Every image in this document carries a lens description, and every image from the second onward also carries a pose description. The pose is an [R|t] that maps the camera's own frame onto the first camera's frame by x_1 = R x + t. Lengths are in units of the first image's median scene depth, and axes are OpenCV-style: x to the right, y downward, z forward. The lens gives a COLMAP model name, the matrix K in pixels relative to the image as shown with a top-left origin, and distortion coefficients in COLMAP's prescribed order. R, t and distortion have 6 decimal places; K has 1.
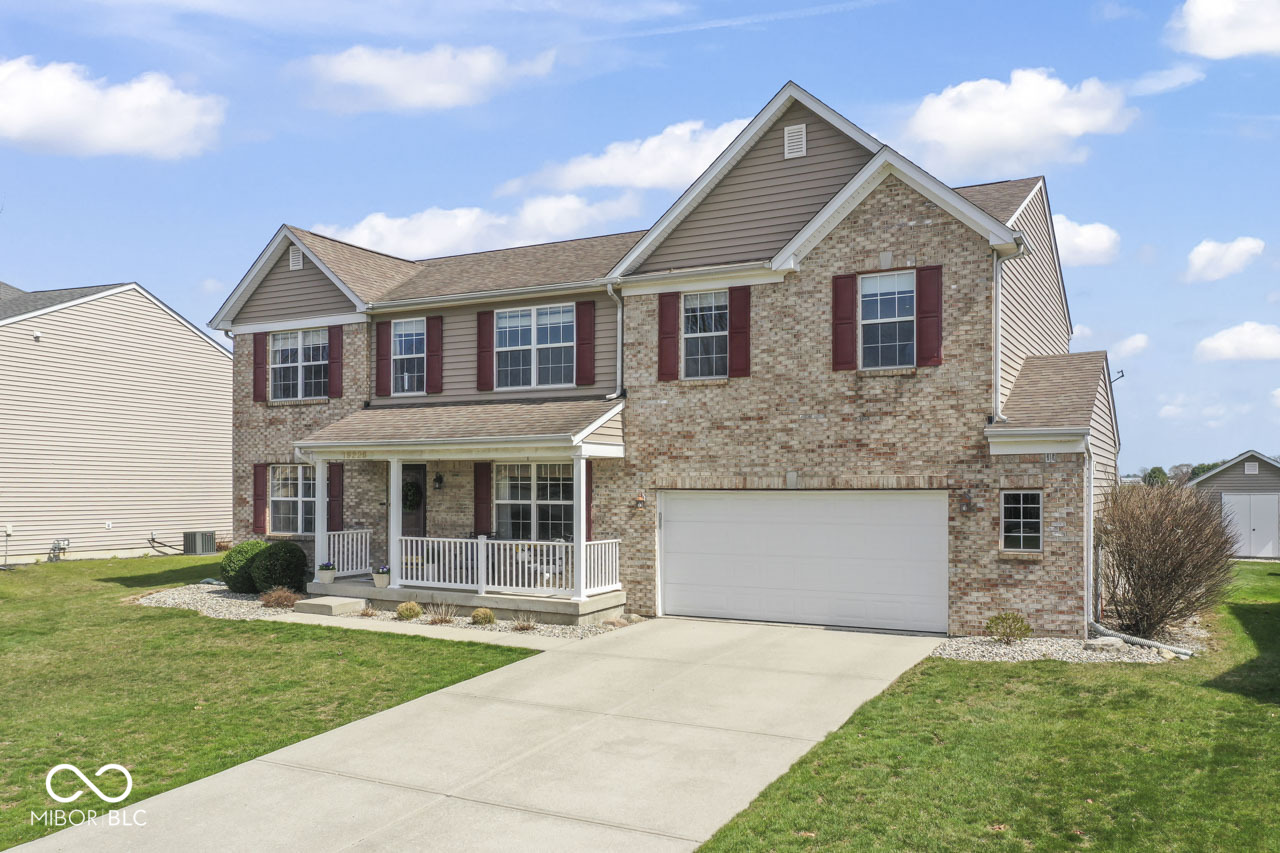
lens RADIAL K [[1042.0, 0, 639.3], [0, 1042.0, 493.9], [0, 0, 1]] dist [-0.005804, -0.000322]
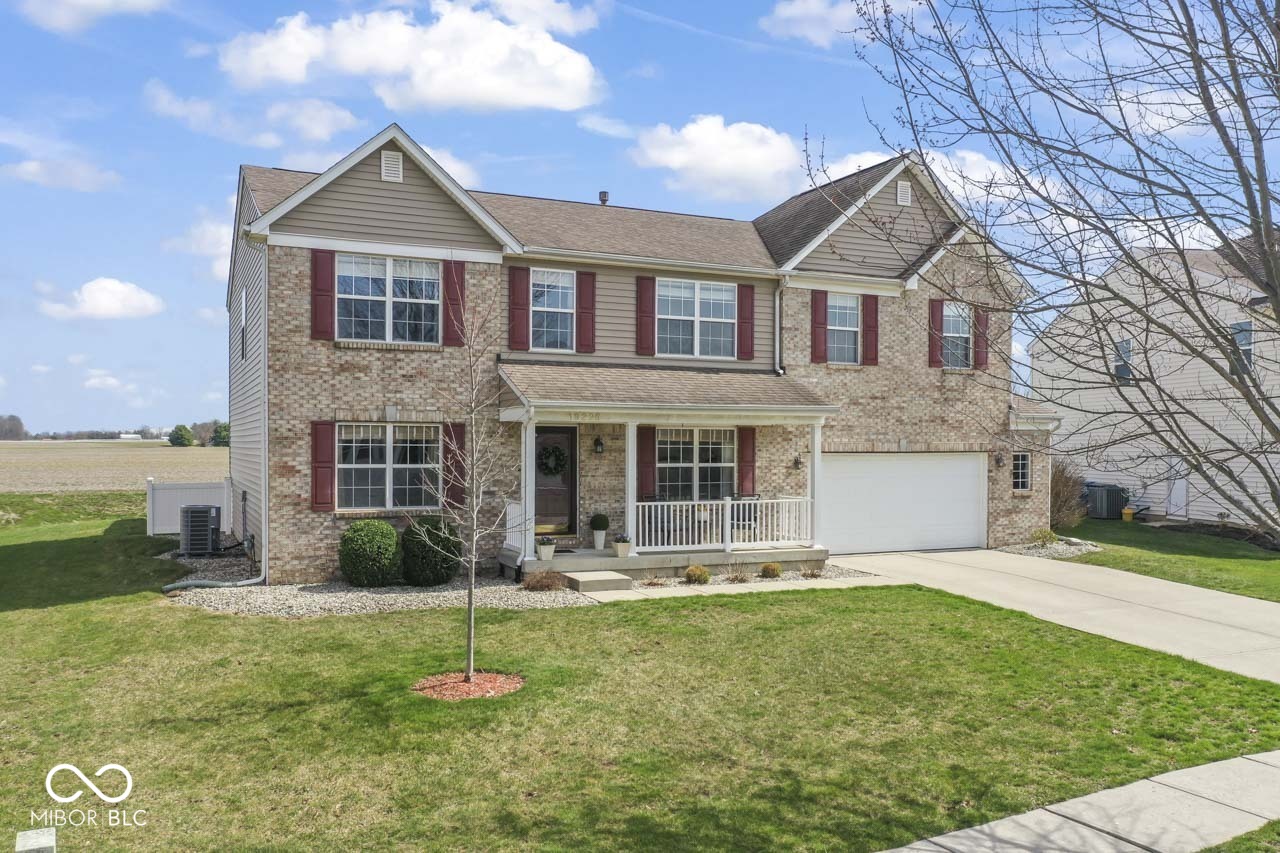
lens RADIAL K [[1005.7, 0, 643.6], [0, 1005.7, 464.4], [0, 0, 1]] dist [-0.003748, -0.002100]
pose [[0.595895, -0.015249, 0.802918, -1.013843], [0.003831, 0.999862, 0.016147, -0.009991], [-0.803053, -0.006546, 0.595871, 0.455992]]
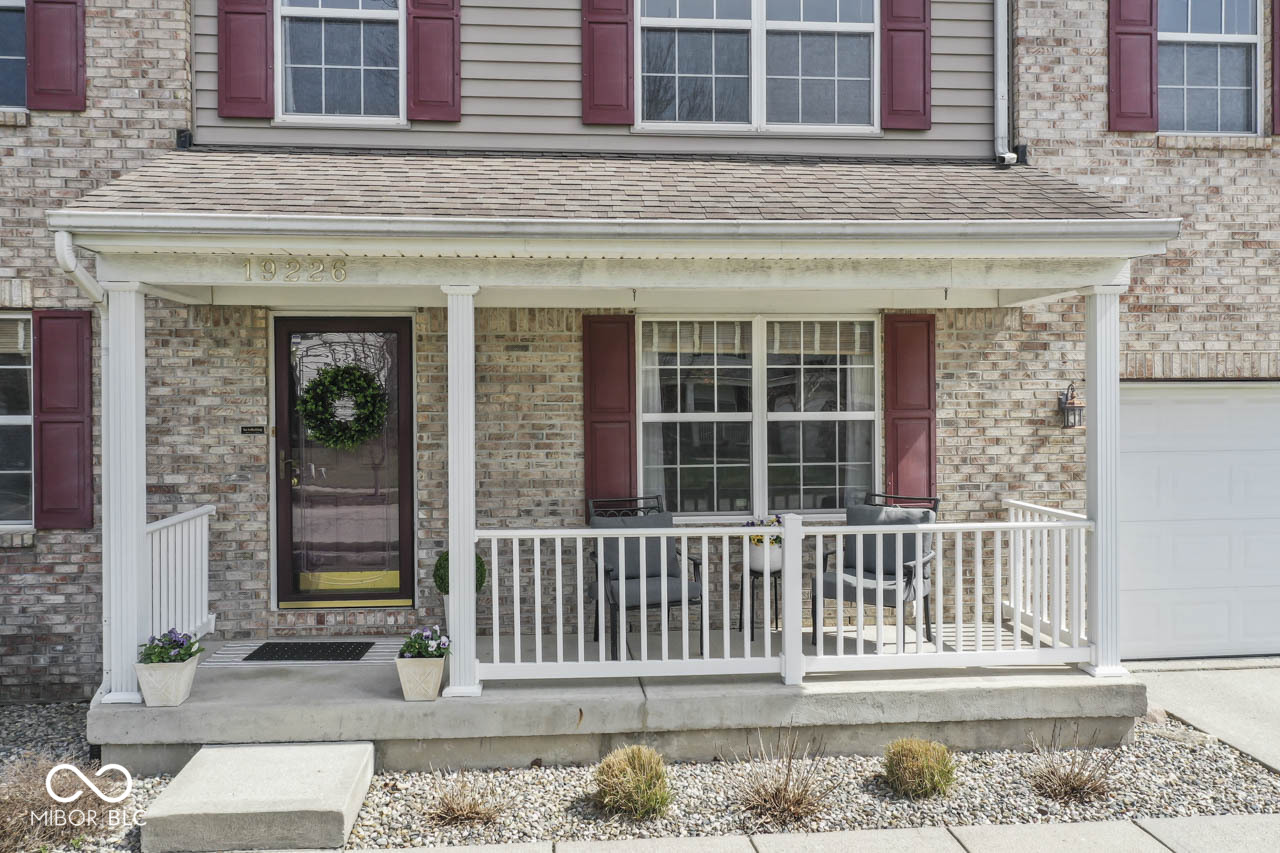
lens RADIAL K [[1031.1, 0, 637.6], [0, 1031.1, 414.8], [0, 0, 1]] dist [0.004234, 0.000723]
pose [[0.830793, -0.014850, 0.556383, -0.380449], [0.012108, 0.999890, 0.008609, 0.003664], [-0.556449, -0.000416, 0.830881, 0.739030]]
